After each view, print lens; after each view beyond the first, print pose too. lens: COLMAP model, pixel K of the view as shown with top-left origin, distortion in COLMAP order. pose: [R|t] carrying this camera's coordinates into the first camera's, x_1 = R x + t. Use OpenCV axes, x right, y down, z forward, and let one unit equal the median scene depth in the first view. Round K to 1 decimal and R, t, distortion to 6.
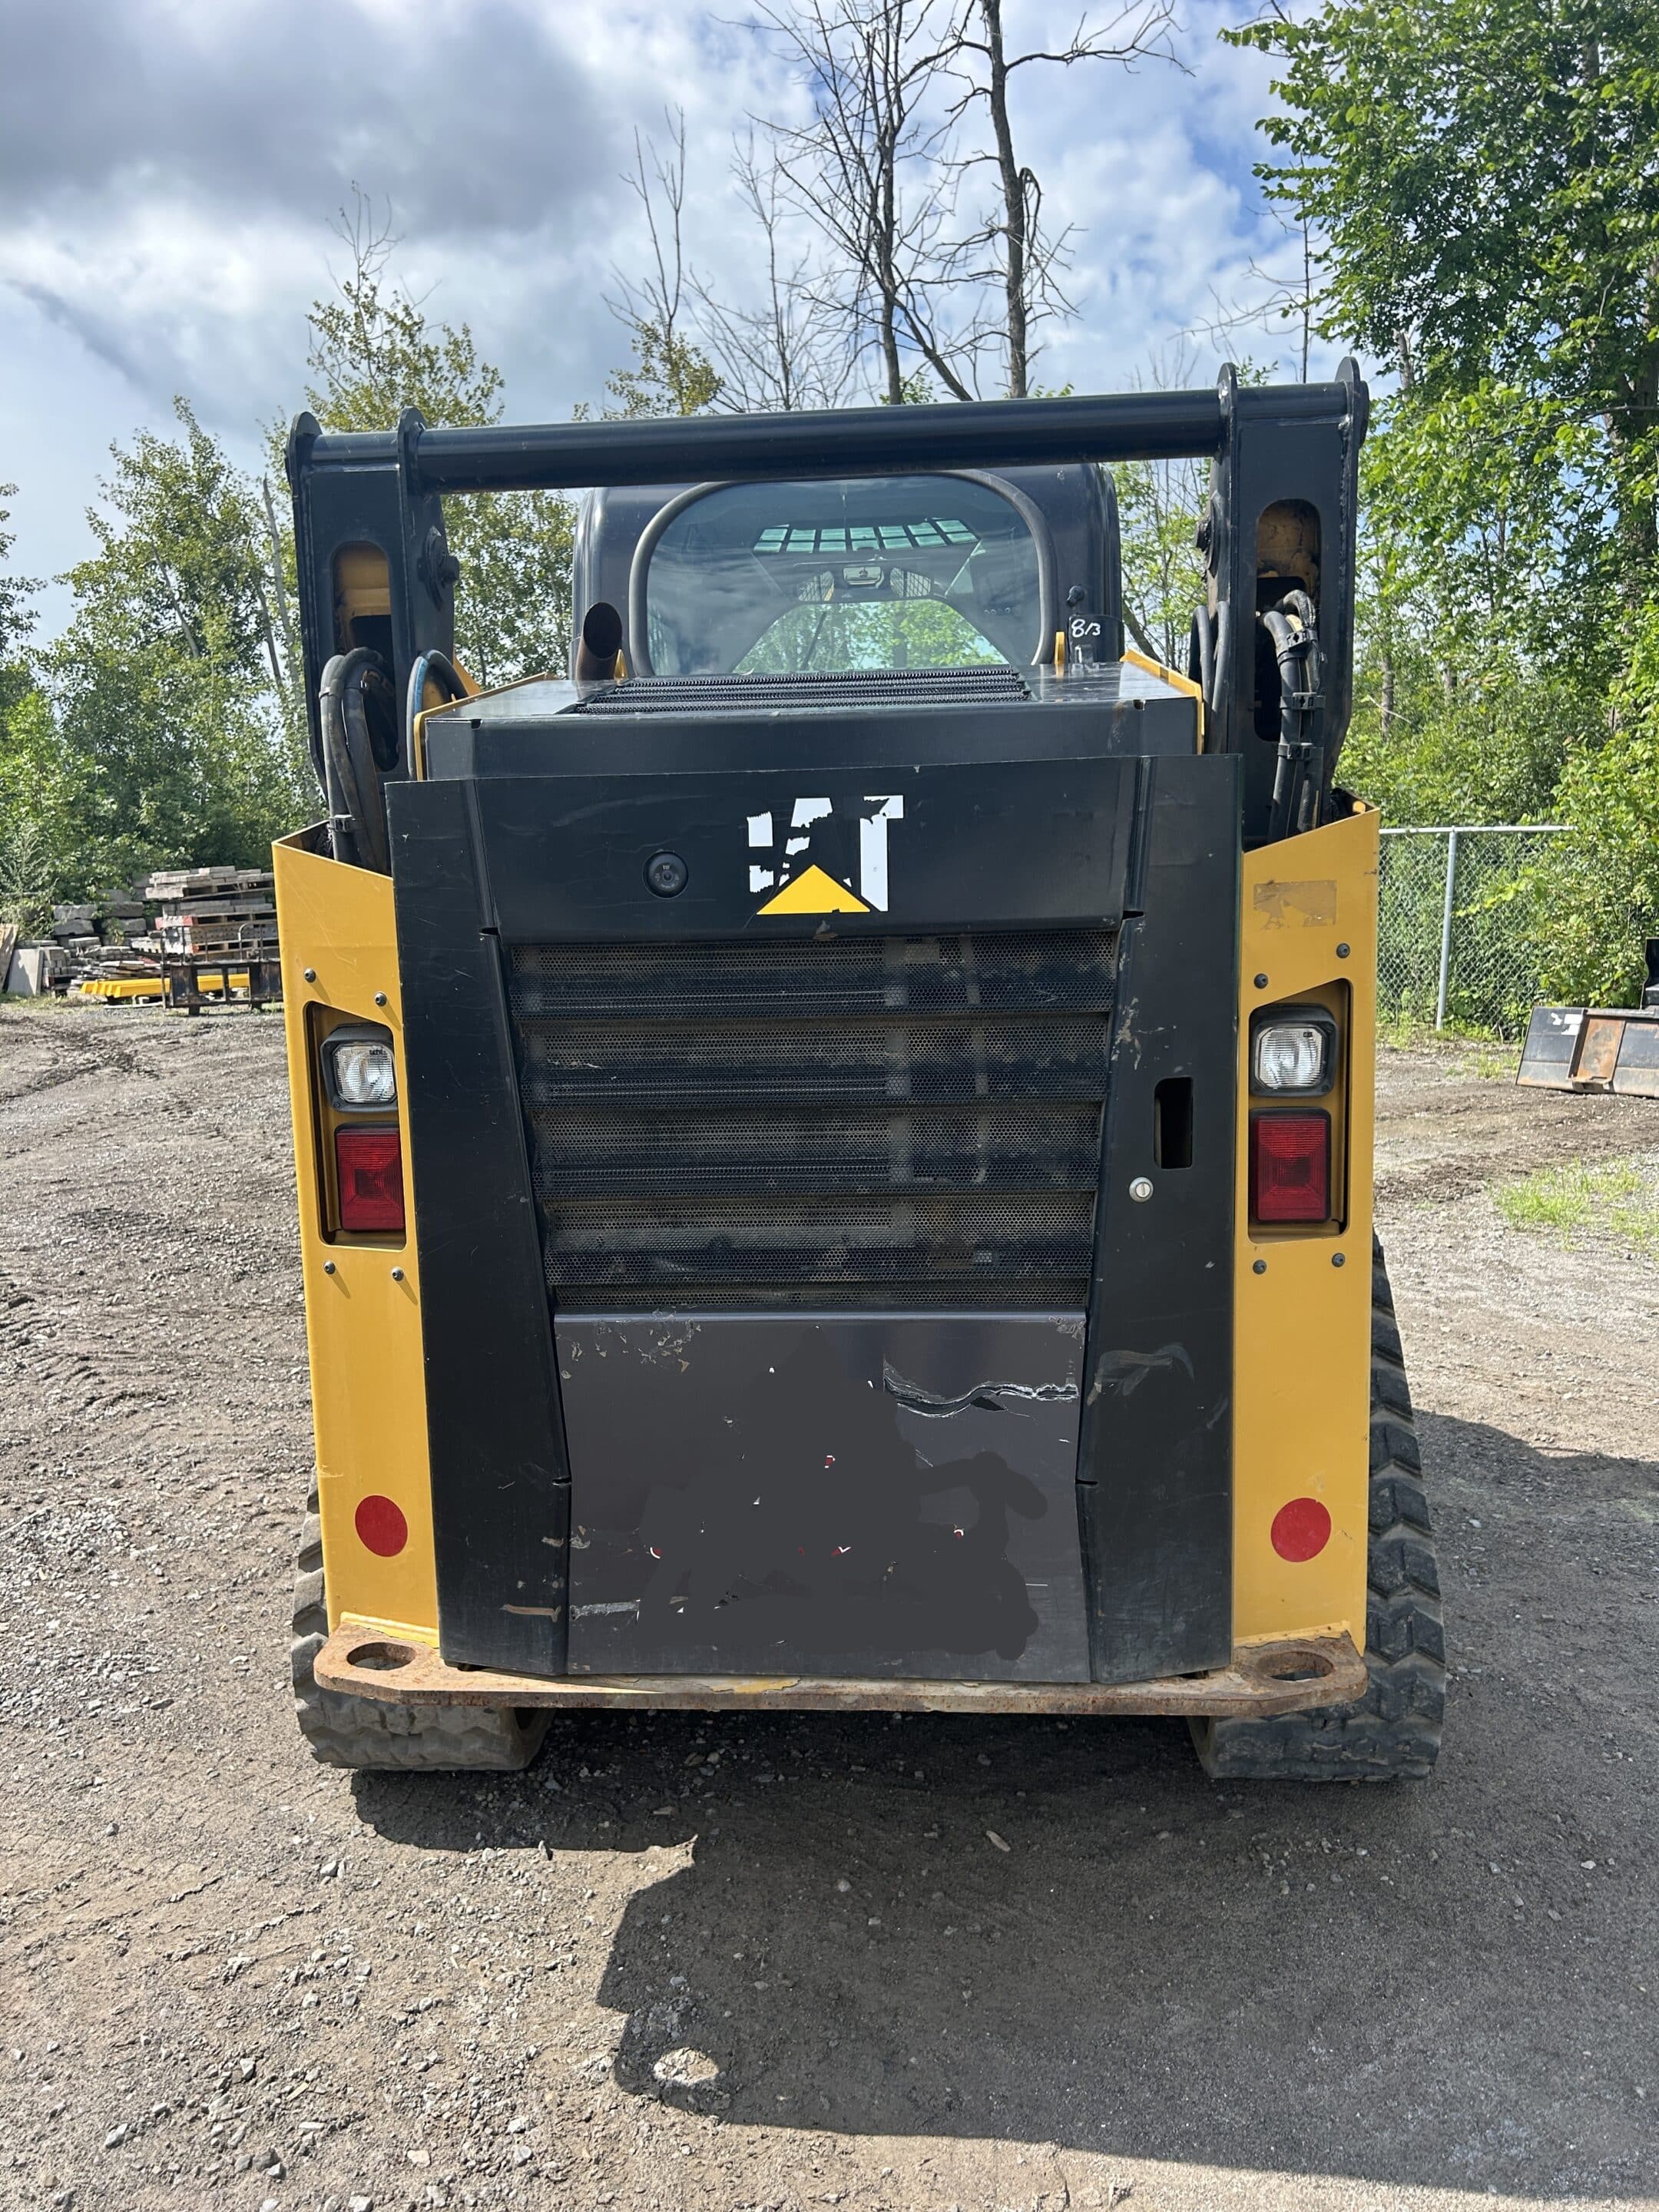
lens RADIAL K [[1682.6, 0, 829.4], [0, 1682.6, 1093.1], [0, 0, 1]] dist [0.070612, -0.077944]
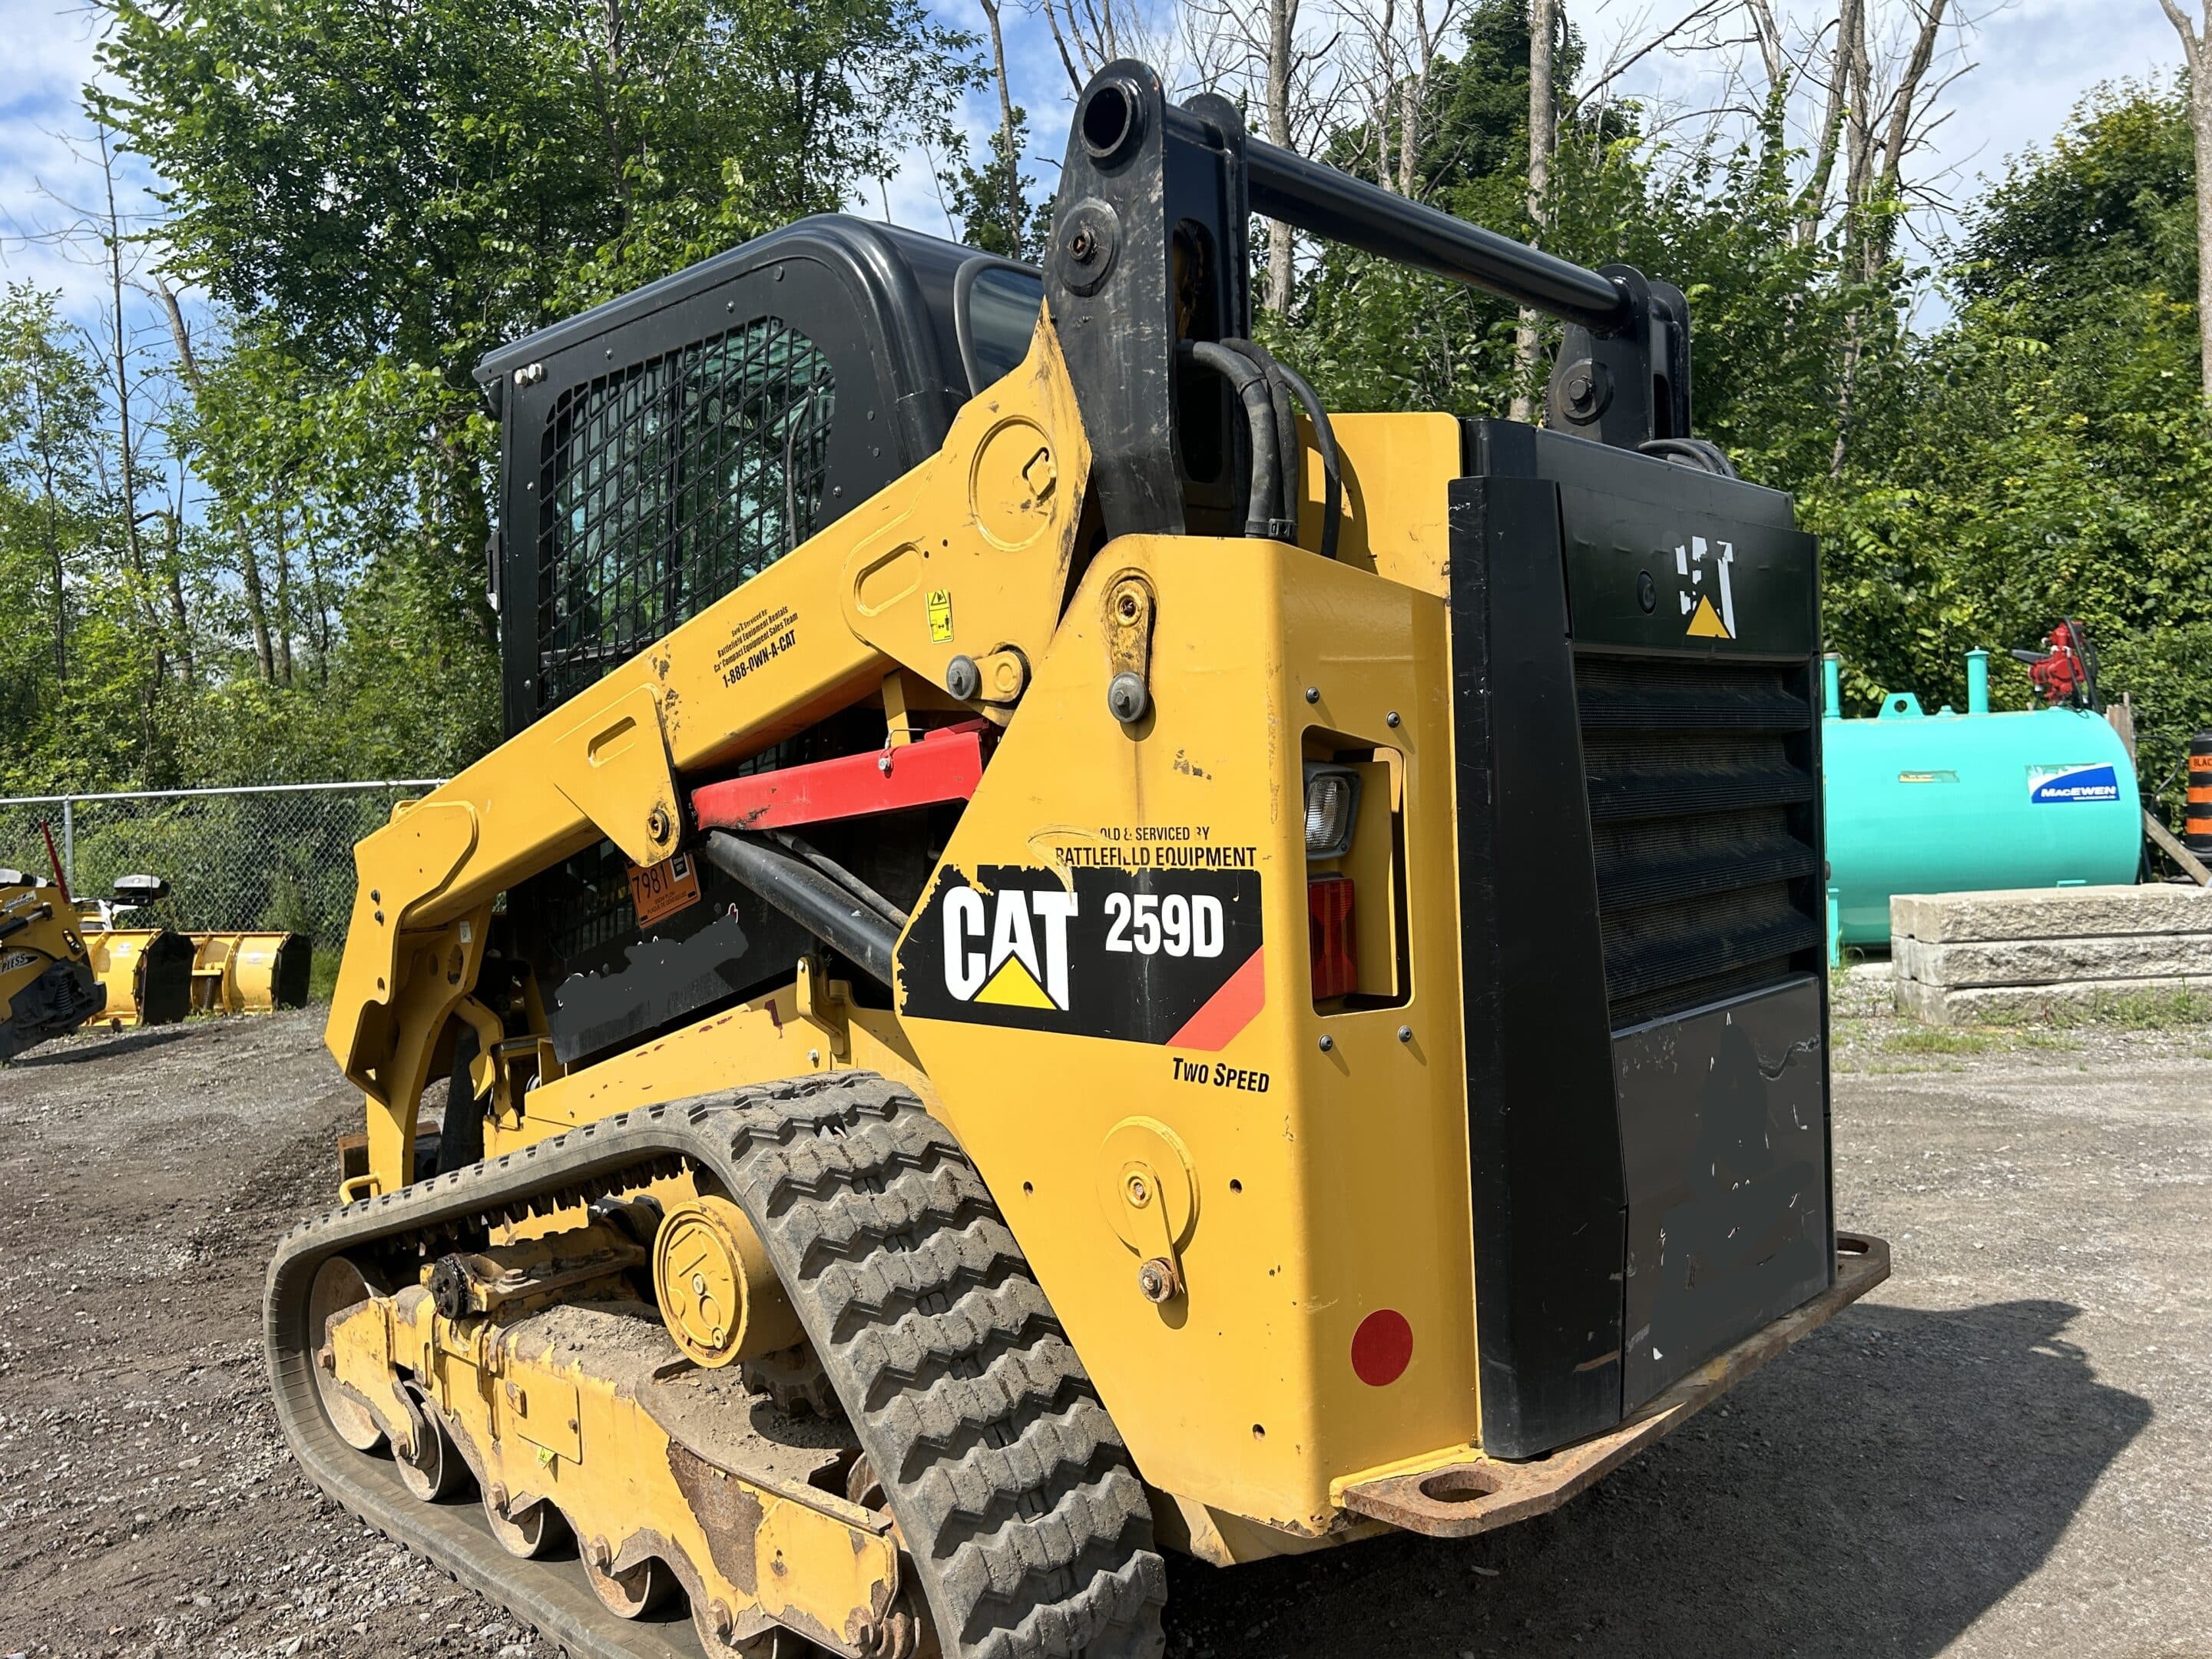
lens RADIAL K [[1682.6, 0, 1105.6], [0, 1682.6, 838.1], [0, 0, 1]] dist [0.070612, -0.077944]
pose [[0.623246, -0.026290, 0.781584, -1.062137], [0.140670, 0.986902, -0.078975, 0.055128], [-0.769270, 0.159167, 0.618780, 0.576195]]
